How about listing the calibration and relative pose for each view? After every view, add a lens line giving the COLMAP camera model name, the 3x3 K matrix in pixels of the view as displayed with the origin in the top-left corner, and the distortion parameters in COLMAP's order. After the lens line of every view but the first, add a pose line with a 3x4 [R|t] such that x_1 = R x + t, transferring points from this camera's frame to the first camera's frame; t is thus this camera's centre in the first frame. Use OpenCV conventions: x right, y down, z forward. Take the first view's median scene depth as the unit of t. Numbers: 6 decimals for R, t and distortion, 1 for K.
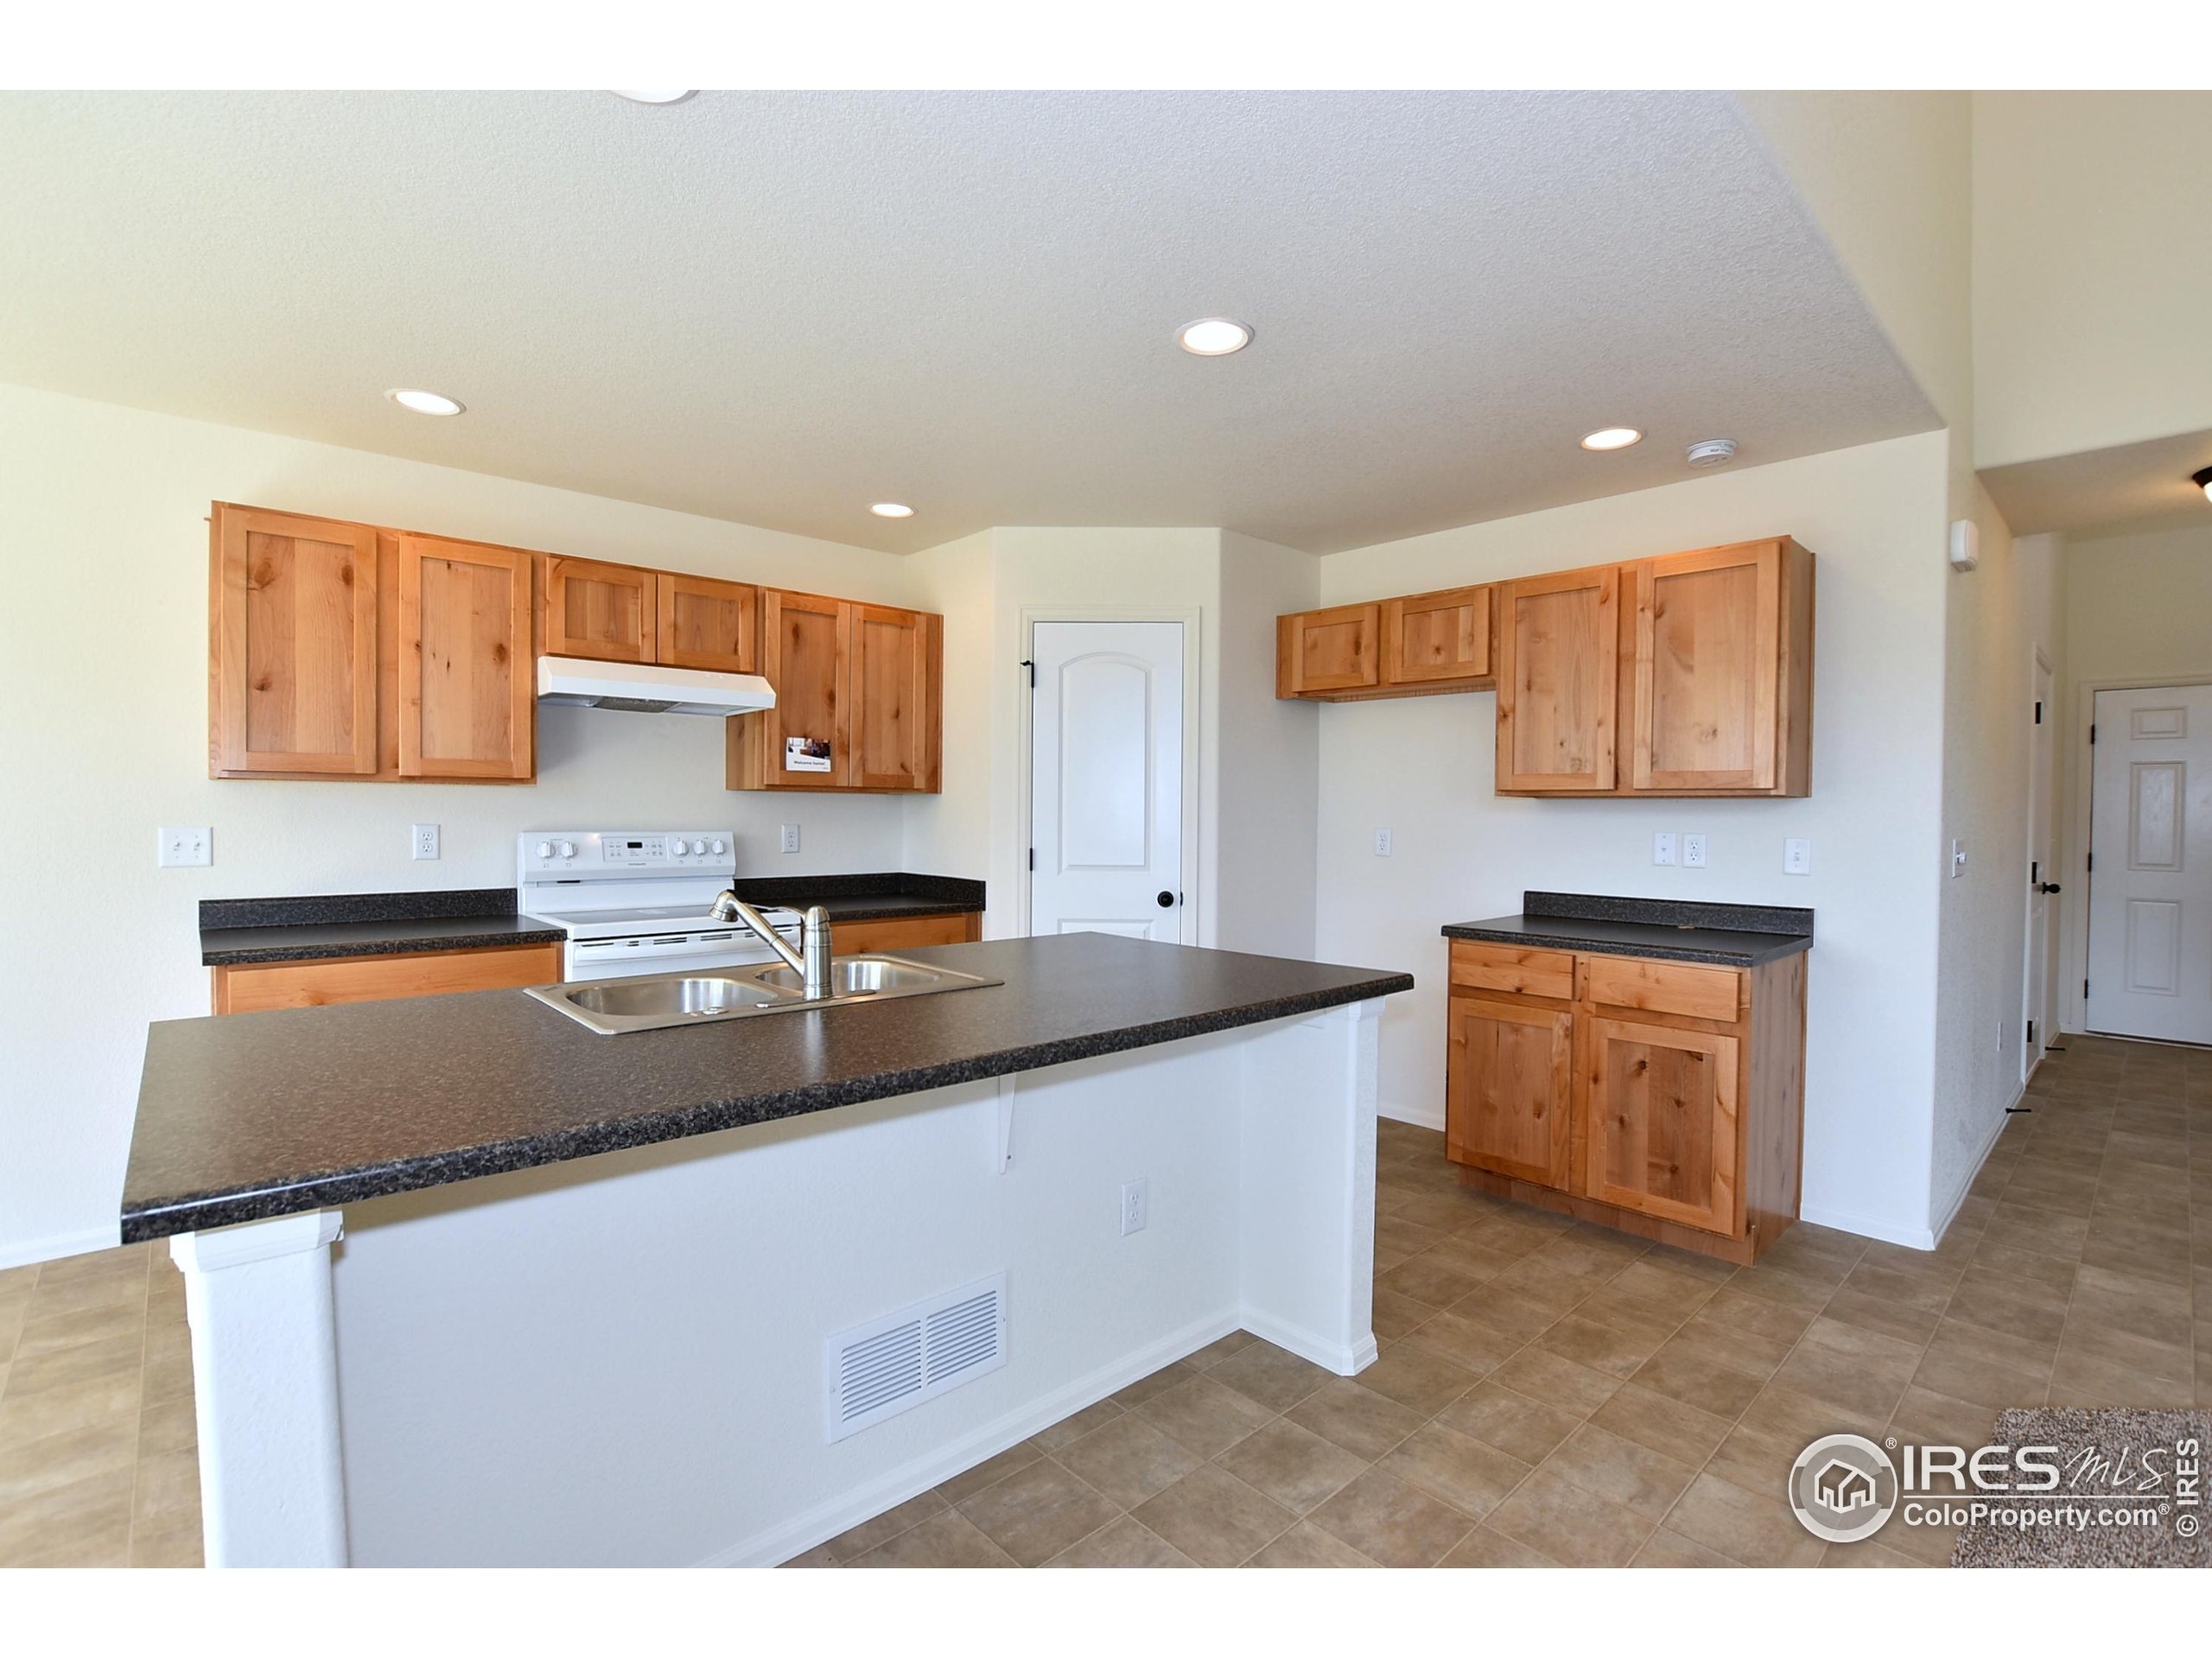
lens RADIAL K [[1024.8, 0, 1103.2], [0, 1024.8, 829.7], [0, 0, 1]] dist [-0.027825, 0.001610]
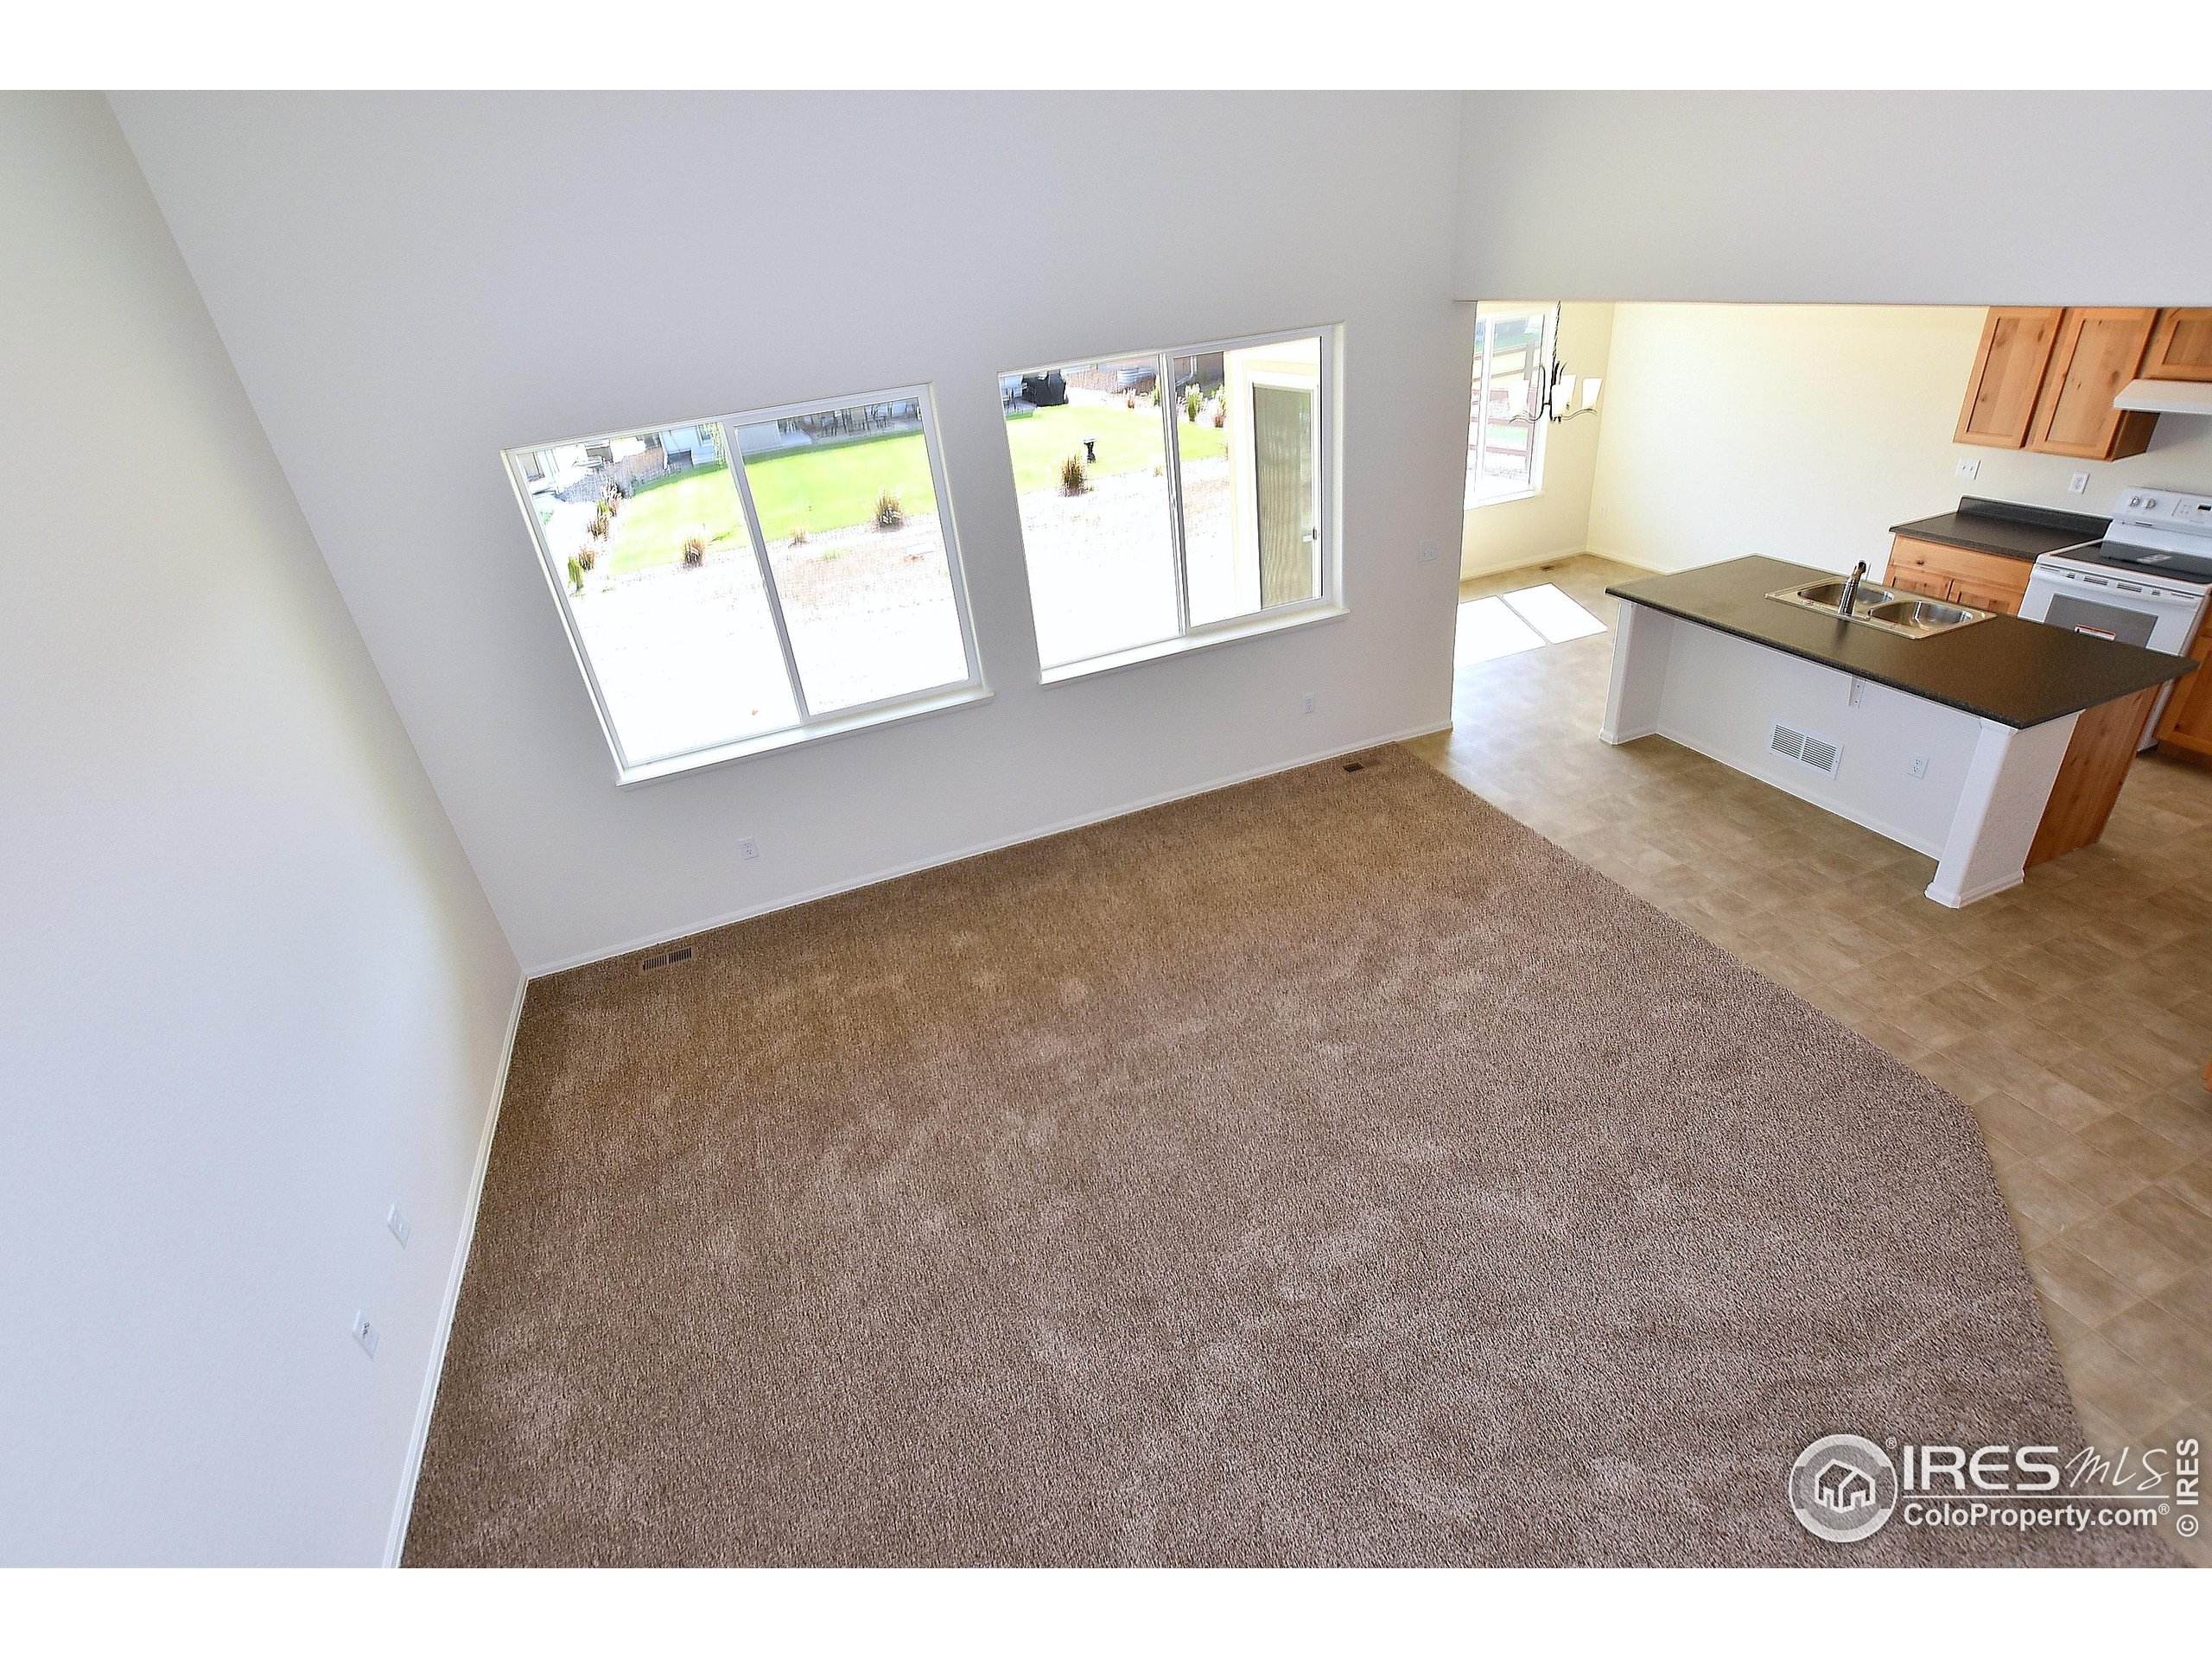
lens RADIAL K [[1004.4, 0, 1100.7], [0, 1004.4, 822.2], [0, 0, 1]] dist [-0.020341, 0.000327]
pose [[-0.382441, 0.483753, -0.787224, 1.582711], [0.088977, 0.867315, 0.489743, -0.458365], [0.919686, 0.117252, -0.374739, 0.162749]]
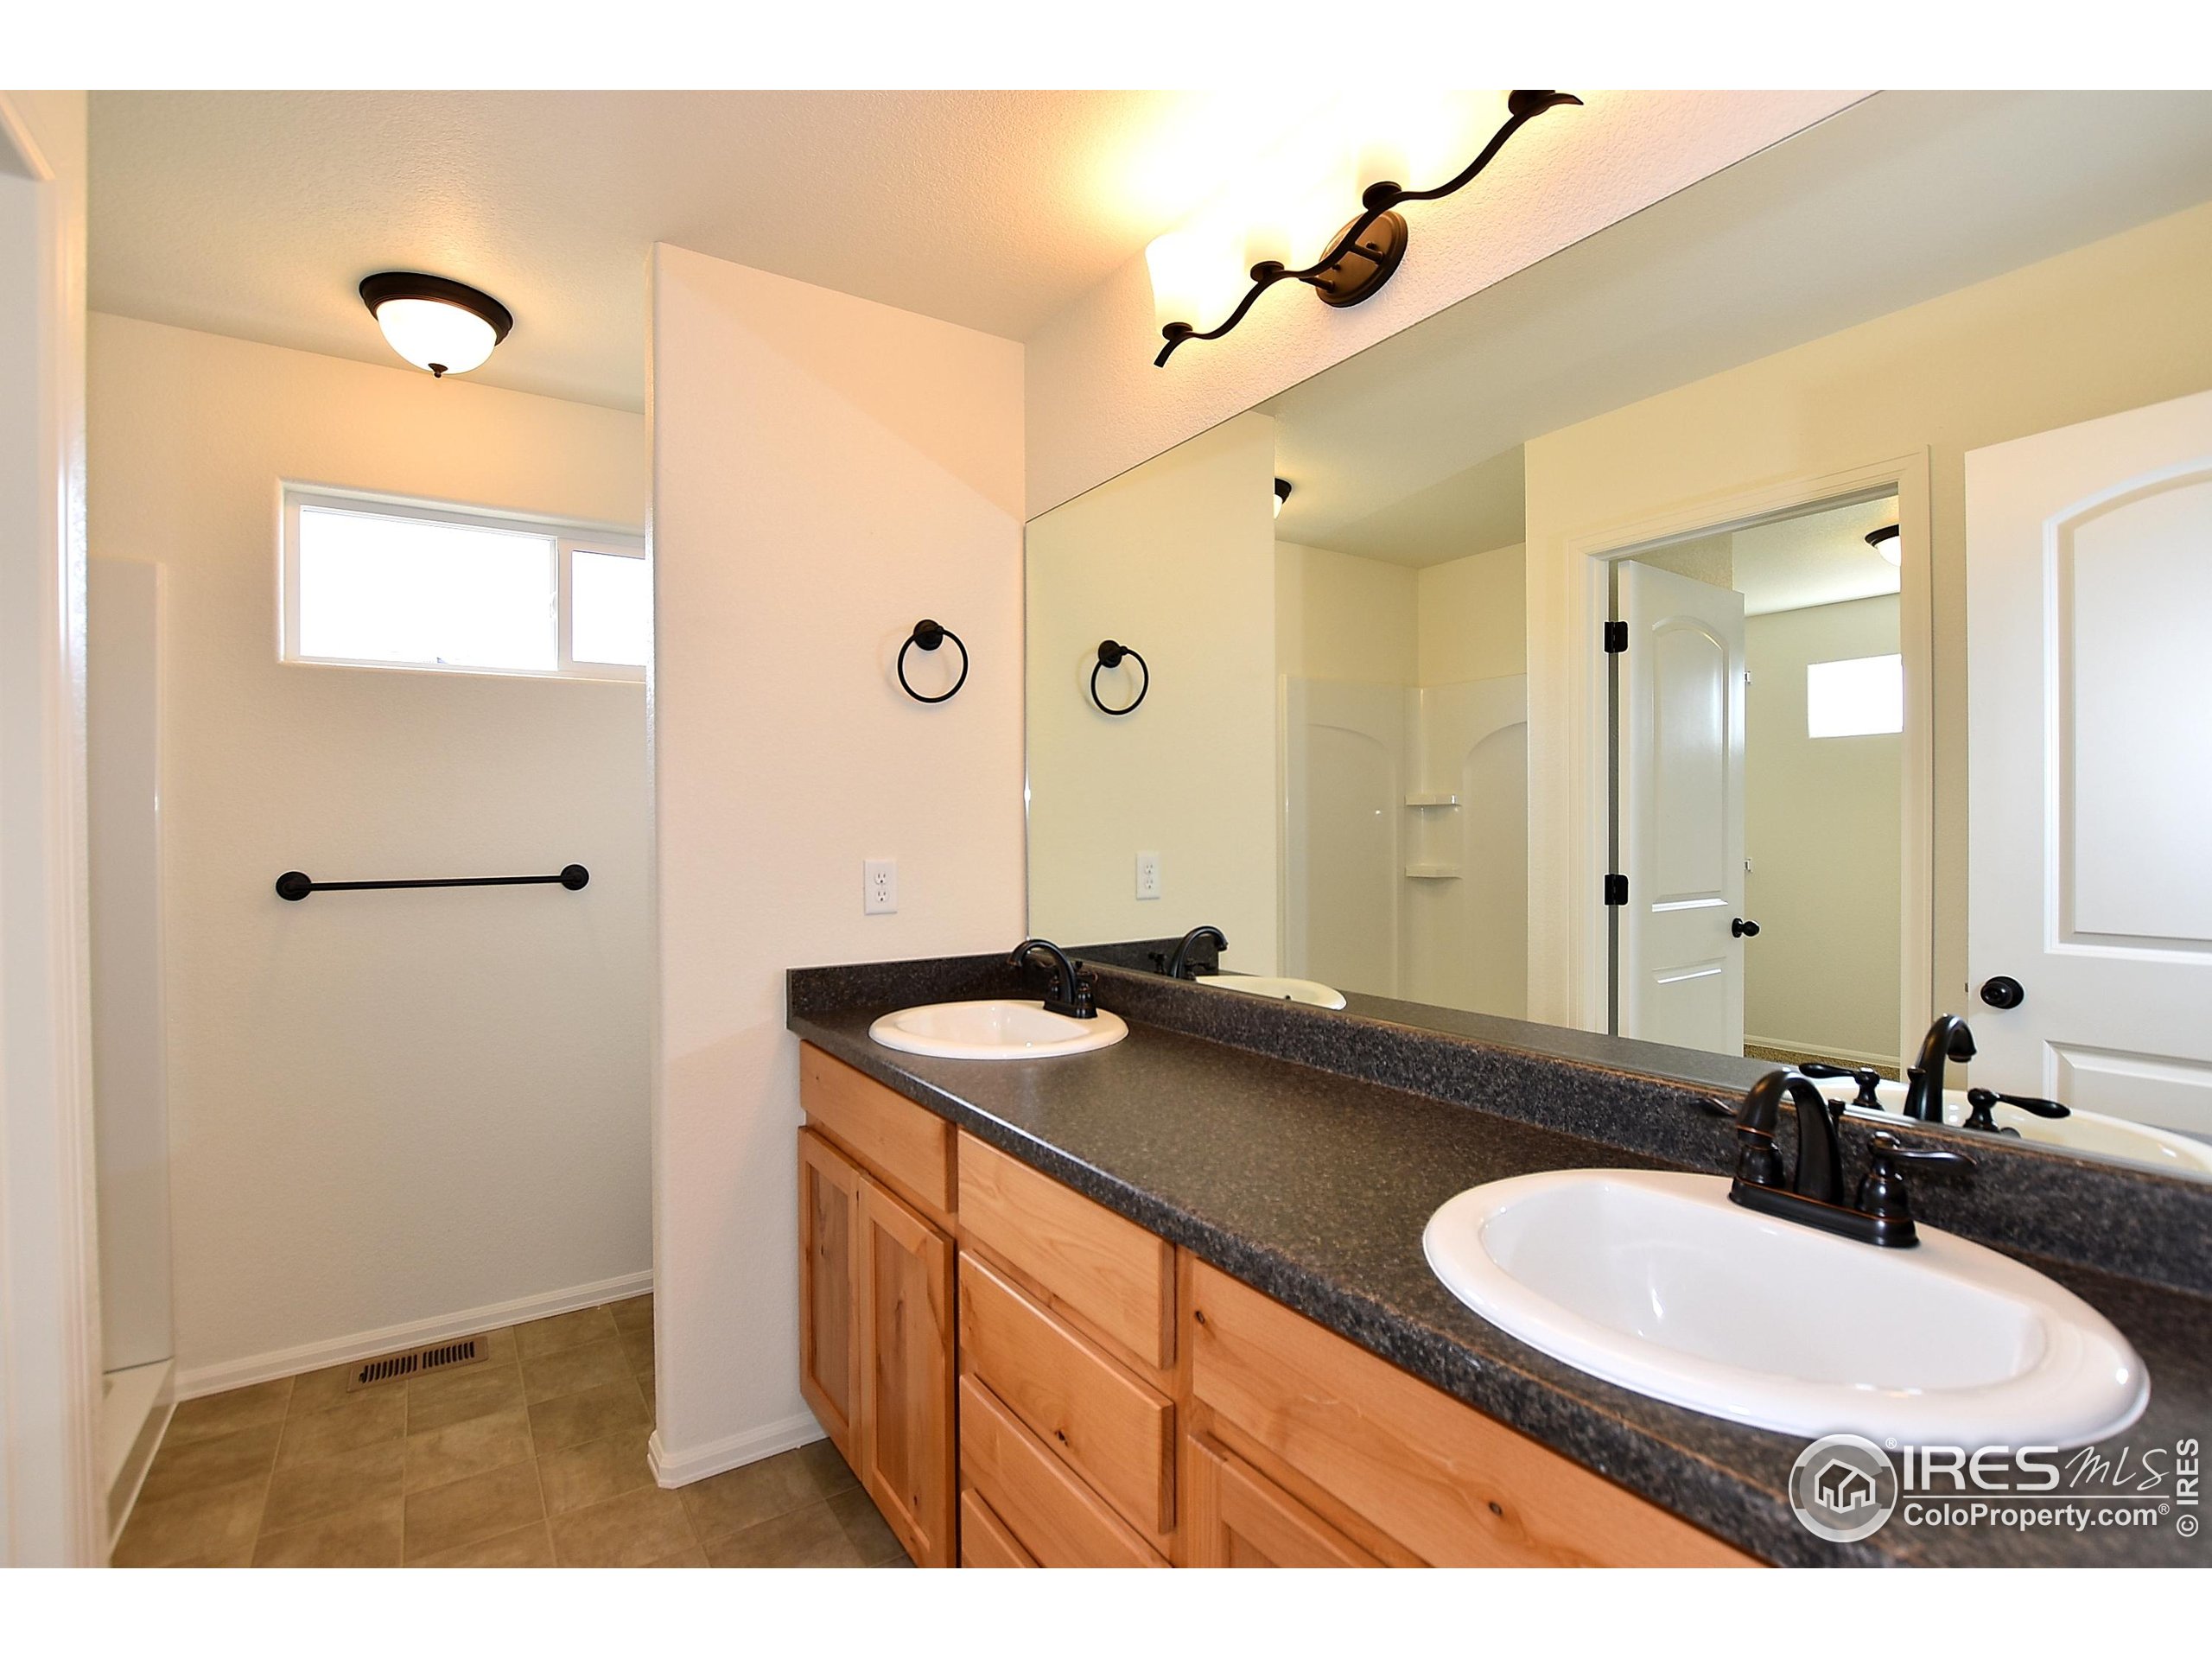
lens RADIAL K [[1024.8, 0, 1103.2], [0, 1024.8, 829.7], [0, 0, 1]] dist [-0.027825, 0.001610]
pose [[0.987219, -0.015479, -0.158617, 1.042003], [0.013400, 0.999810, -0.014166, 0.003260], [0.158806, 0.011859, 0.987239, 0.164448]]
